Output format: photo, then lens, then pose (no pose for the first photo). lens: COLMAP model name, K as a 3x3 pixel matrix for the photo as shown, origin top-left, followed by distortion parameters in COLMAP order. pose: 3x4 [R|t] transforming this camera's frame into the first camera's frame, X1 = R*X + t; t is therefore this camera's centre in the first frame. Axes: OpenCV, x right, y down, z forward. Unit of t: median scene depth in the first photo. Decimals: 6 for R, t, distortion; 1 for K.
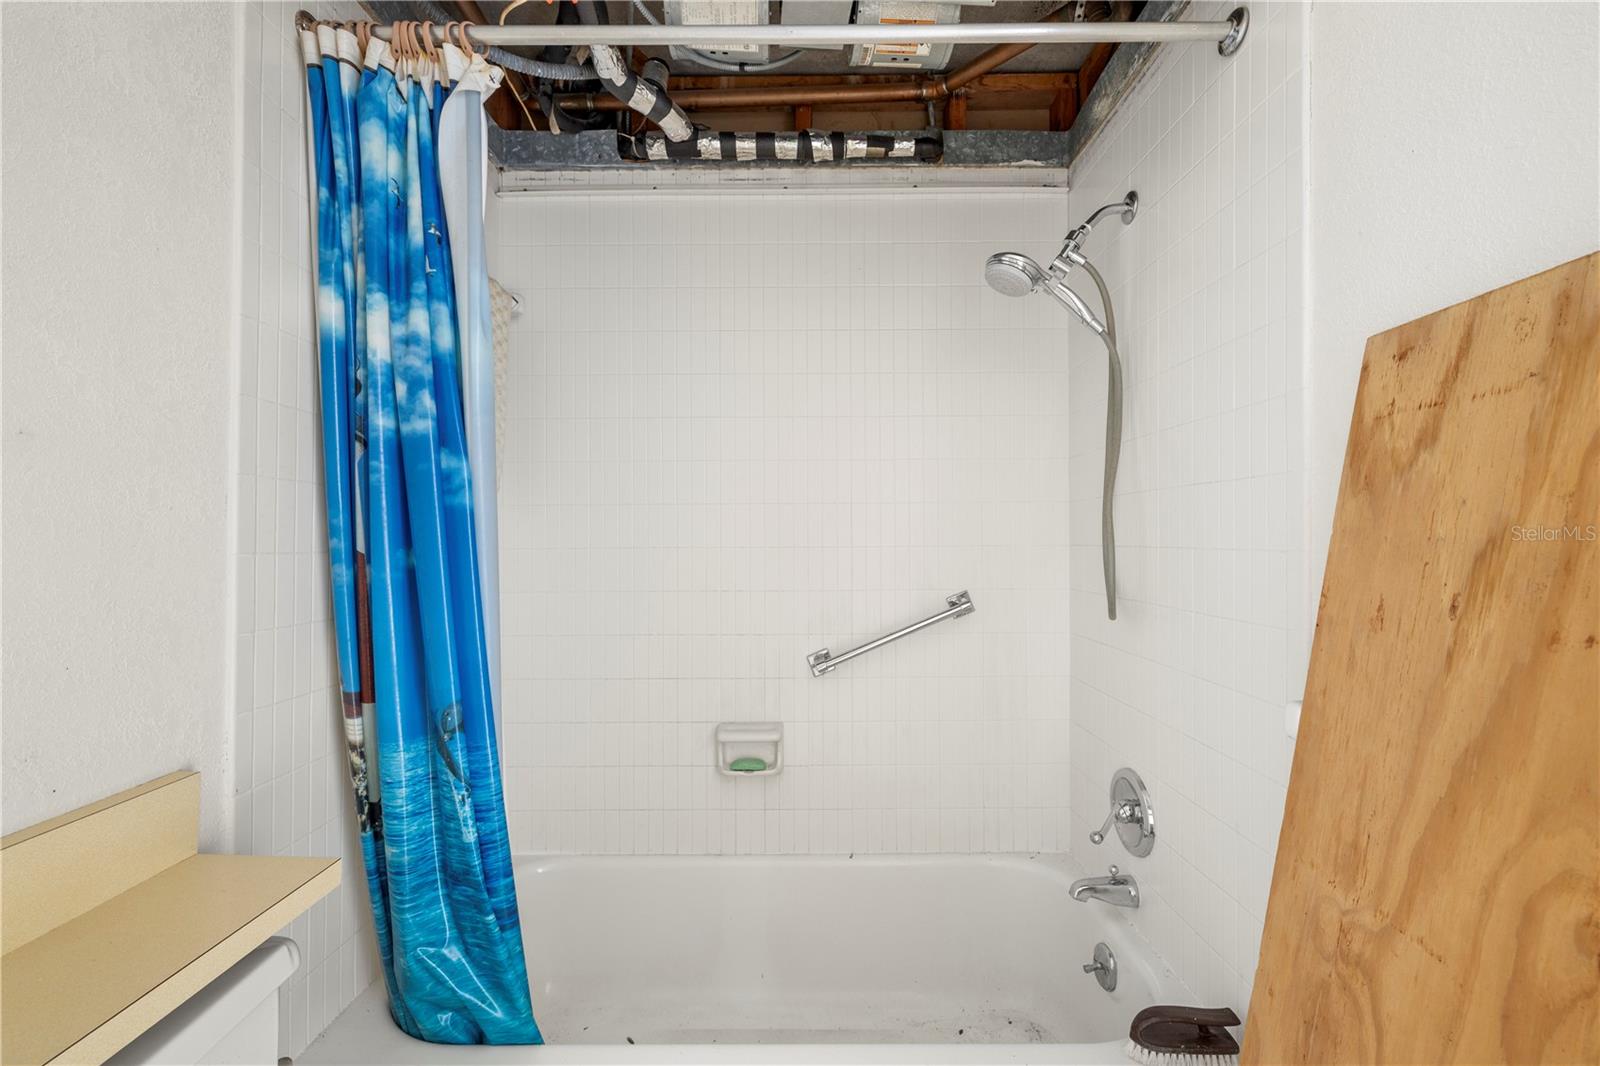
lens RADIAL K [[674.4, 0, 799.2], [0, 674.4, 536.9], [0, 0, 1]] dist [-0.003088, 0.001244]
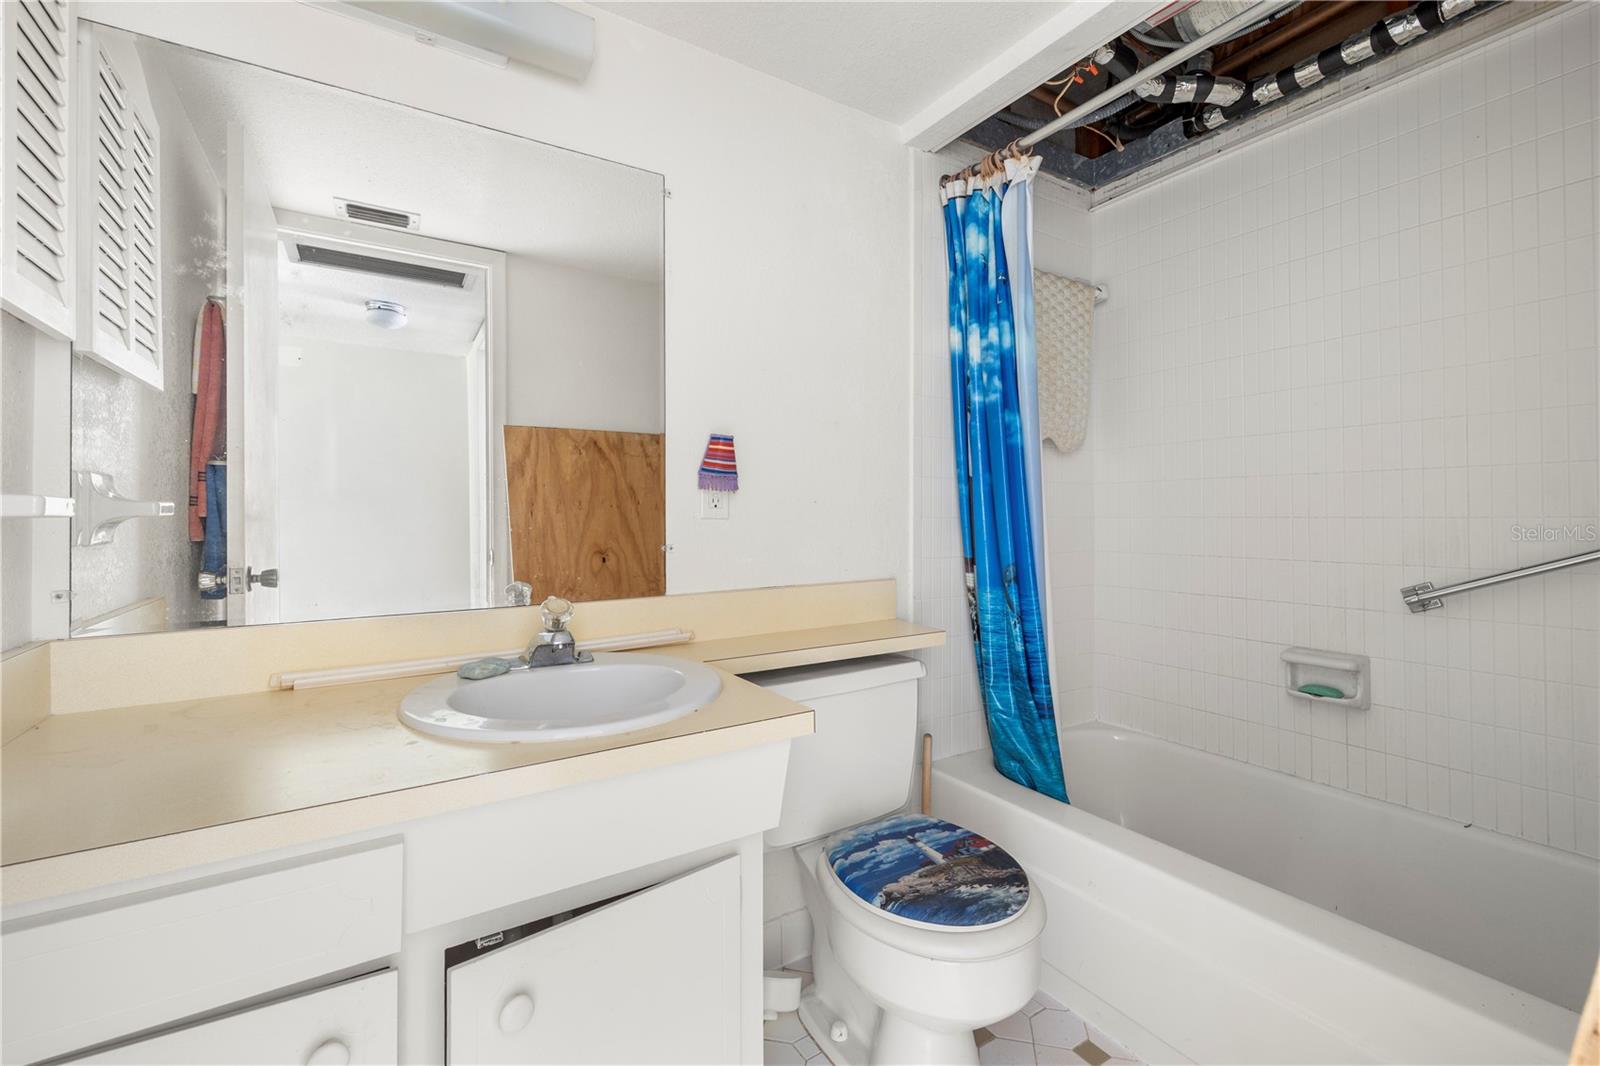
lens RADIAL K [[674.4, 0, 800.5], [0, 674.4, 527.0], [0, 0, 1]] dist [-0.003088, 0.001244]
pose [[0.542312, 0.015300, -0.840038, 0.572326], [0.008344, 0.999687, 0.023594, 0.109563], [0.840136, -0.019805, 0.542014, -0.308252]]
